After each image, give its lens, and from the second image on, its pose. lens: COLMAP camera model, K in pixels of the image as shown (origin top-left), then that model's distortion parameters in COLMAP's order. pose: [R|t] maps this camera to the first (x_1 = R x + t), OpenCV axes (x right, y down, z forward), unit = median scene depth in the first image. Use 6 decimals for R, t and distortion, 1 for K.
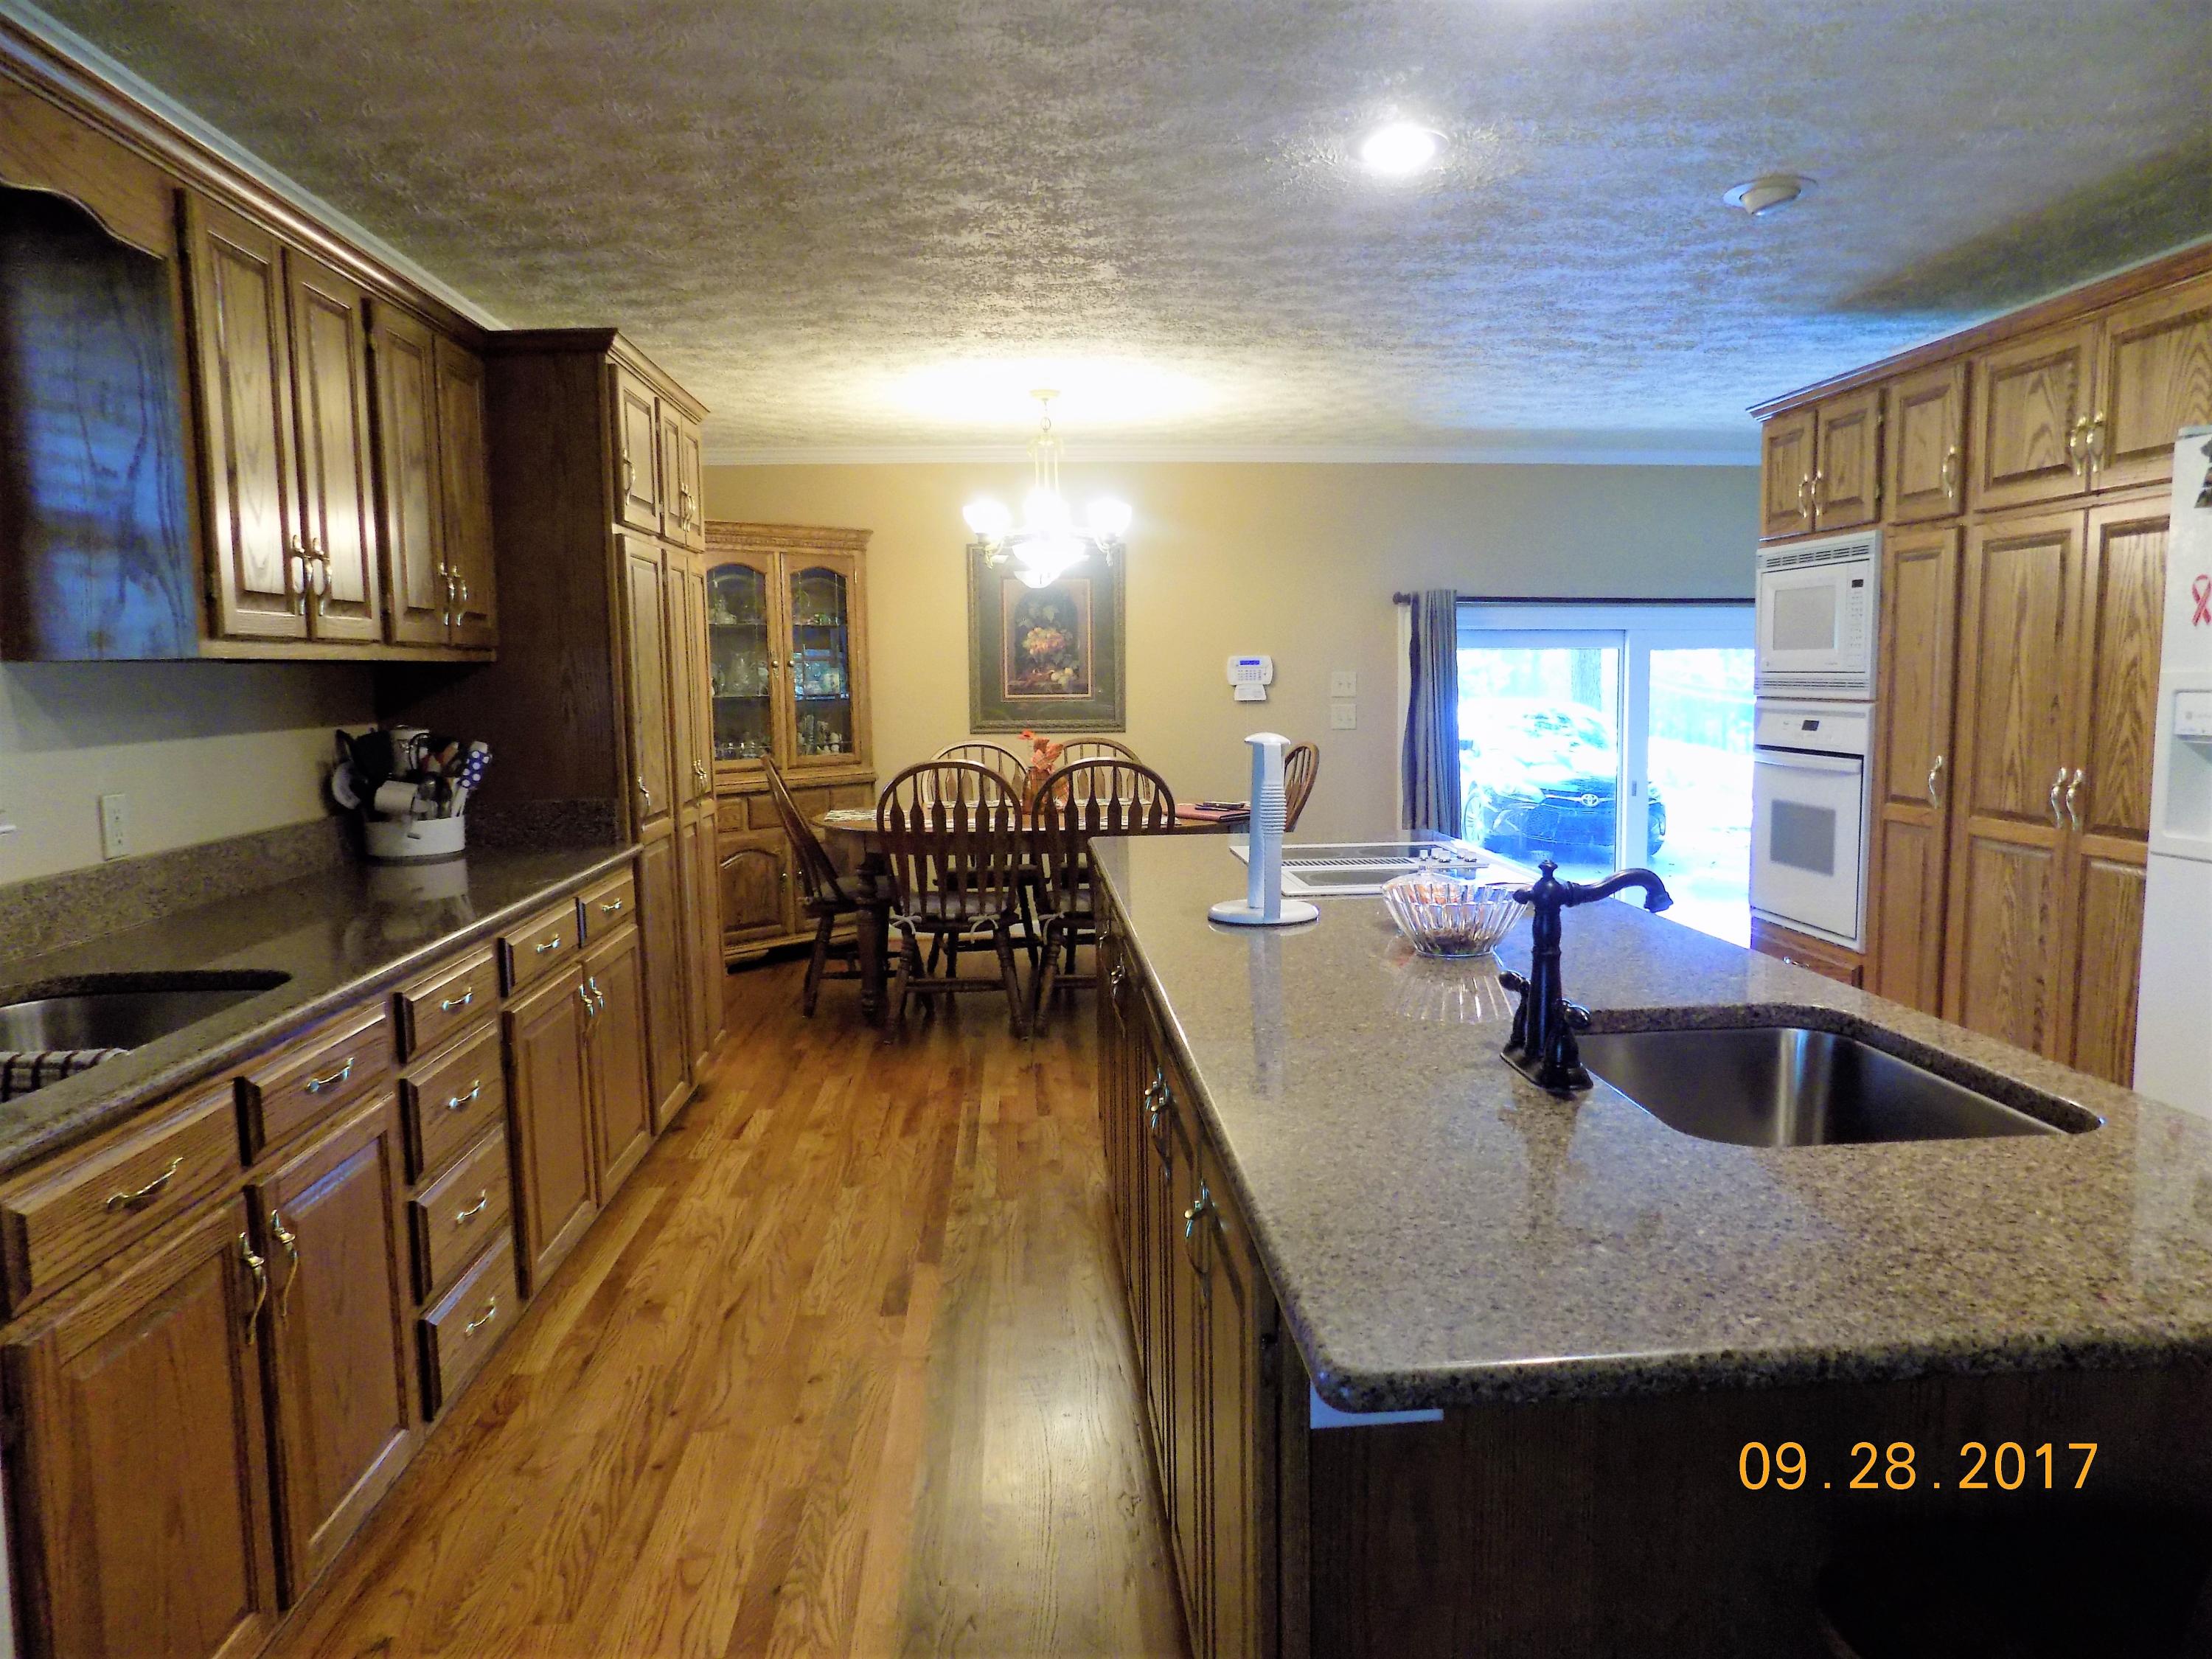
lens RADIAL K [[1490.3, 0, 1116.0], [0, 1490.3, 818.6], [0, 0, 1]] dist [-0.081461, 0.078771]
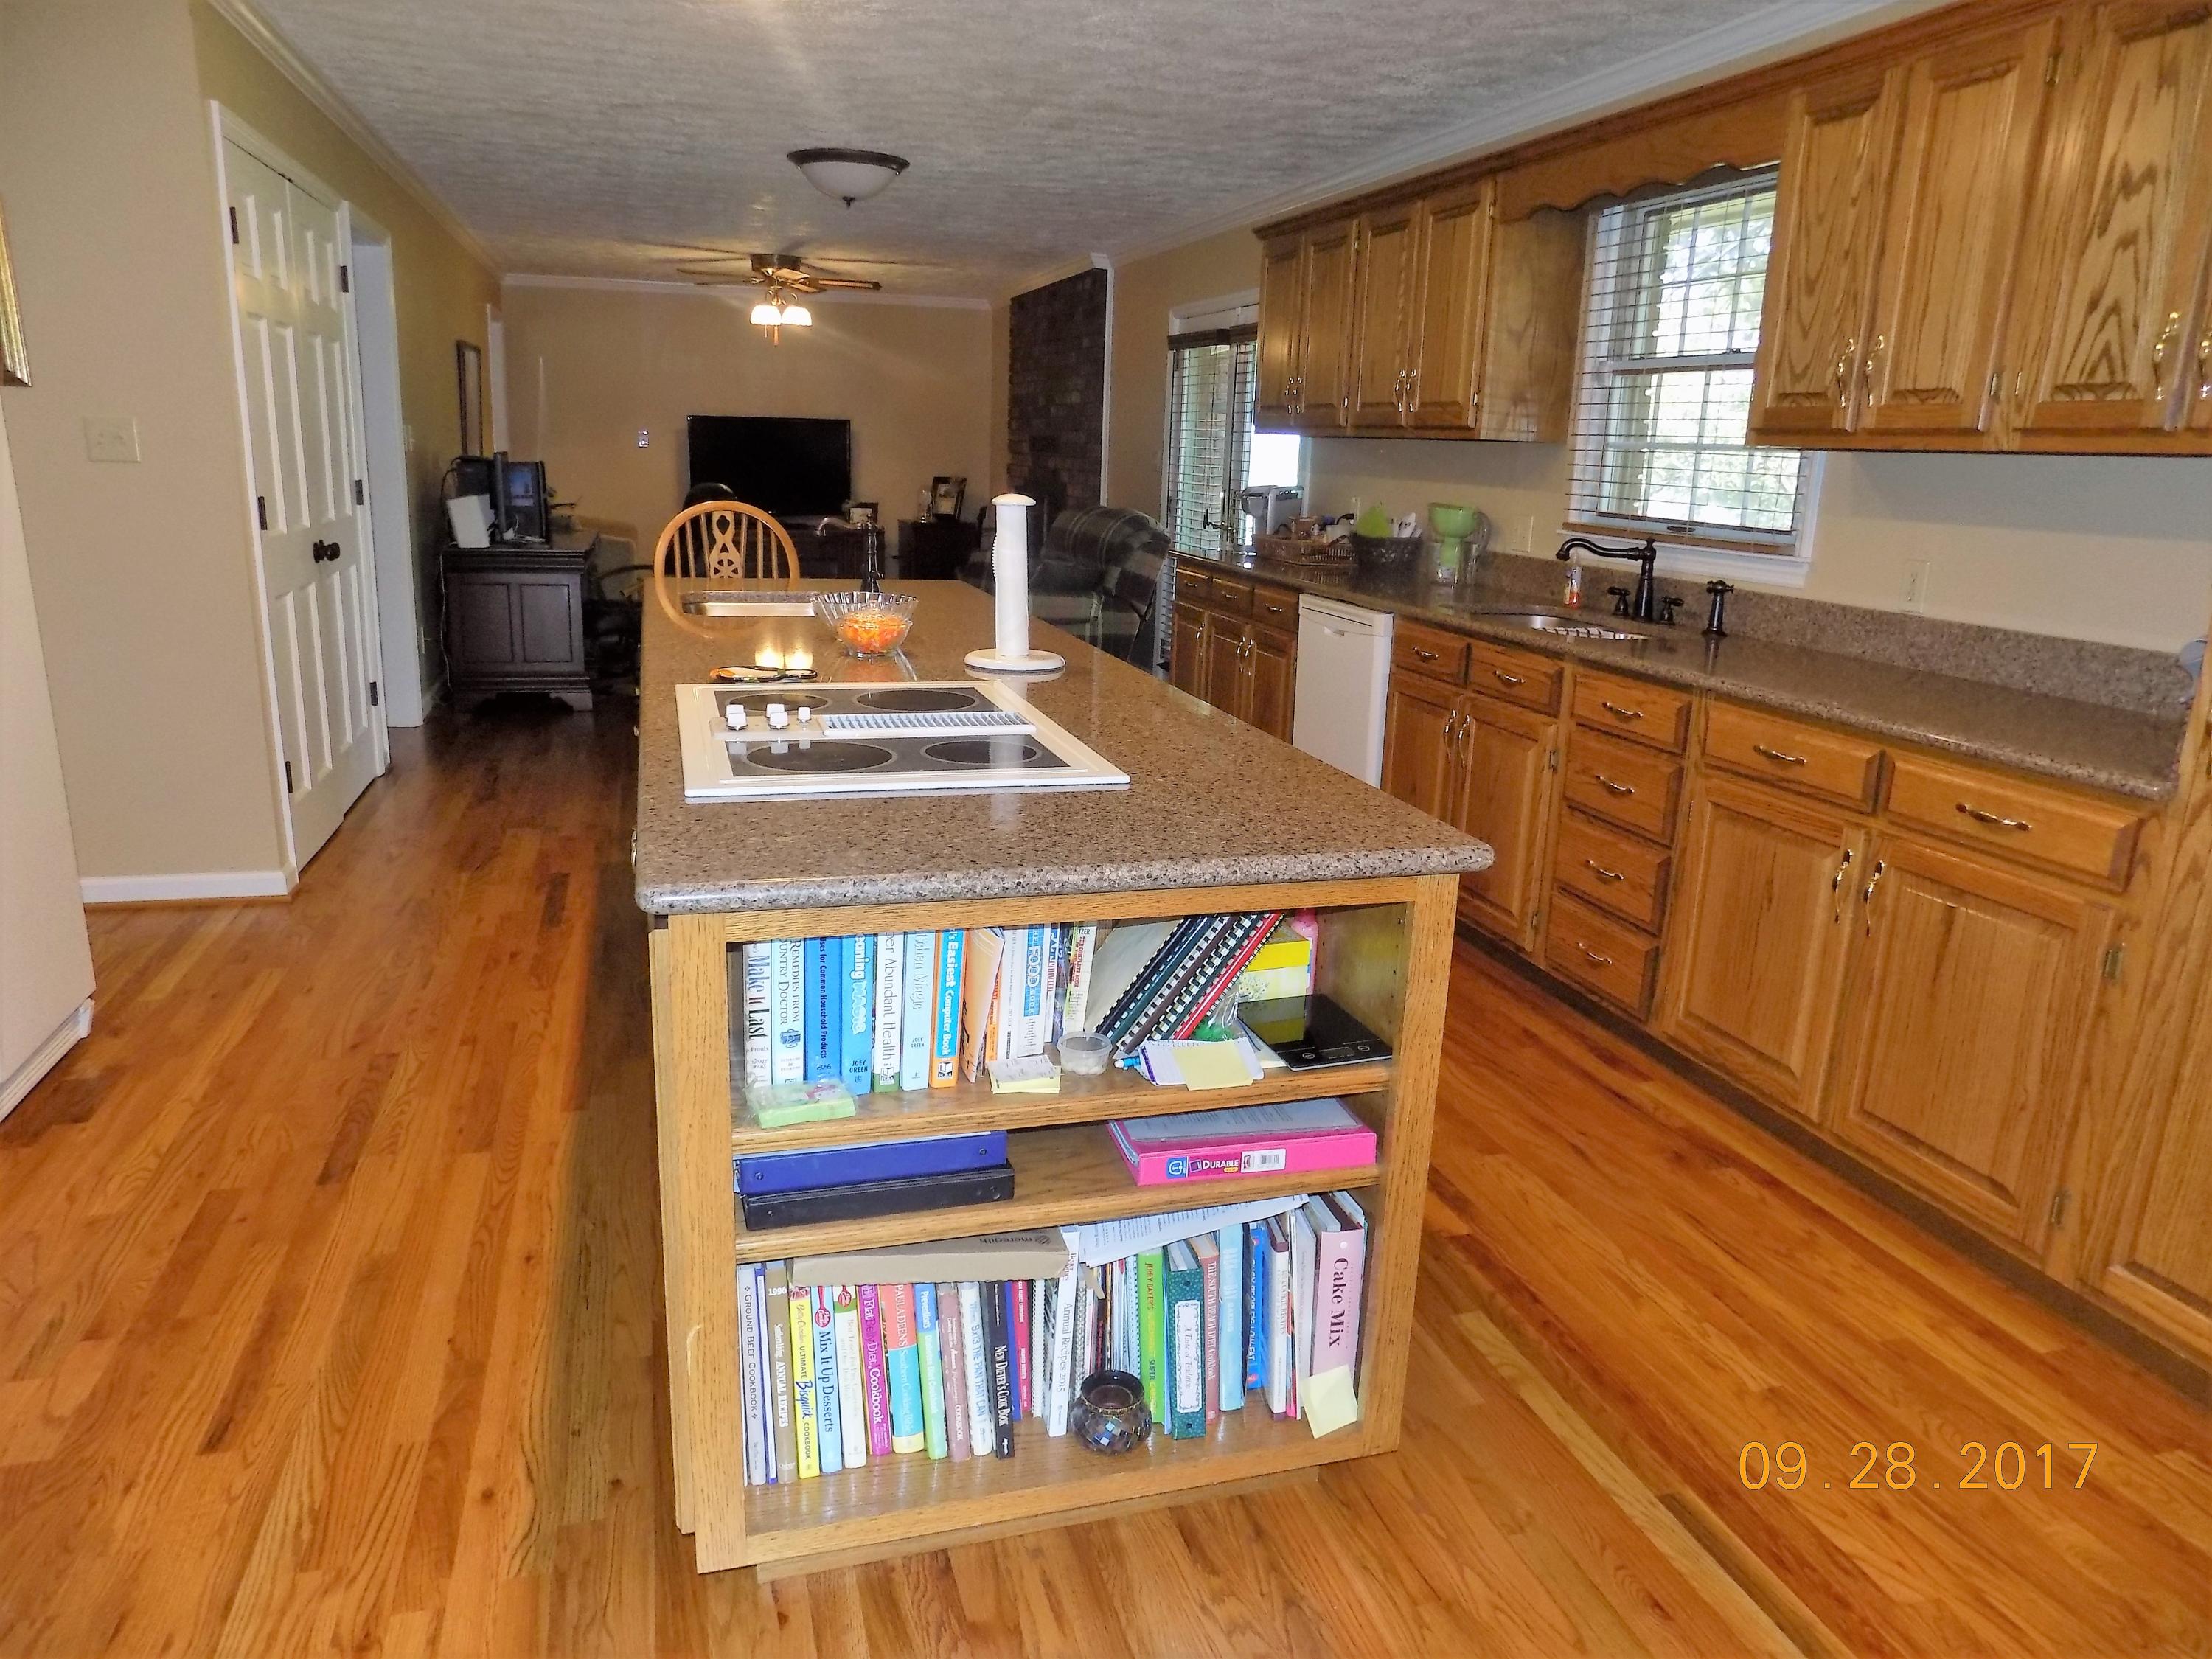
lens RADIAL K [[1490.3, 0, 1116.0], [0, 1490.3, 818.6], [0, 0, 1]] dist [-0.081461, 0.078771]
pose [[-0.972767, 0.035665, -0.229025, 0.188250], [-0.045954, 0.938801, 0.341380, -0.138166], [0.227184, 0.342607, -0.911596, 1.385598]]
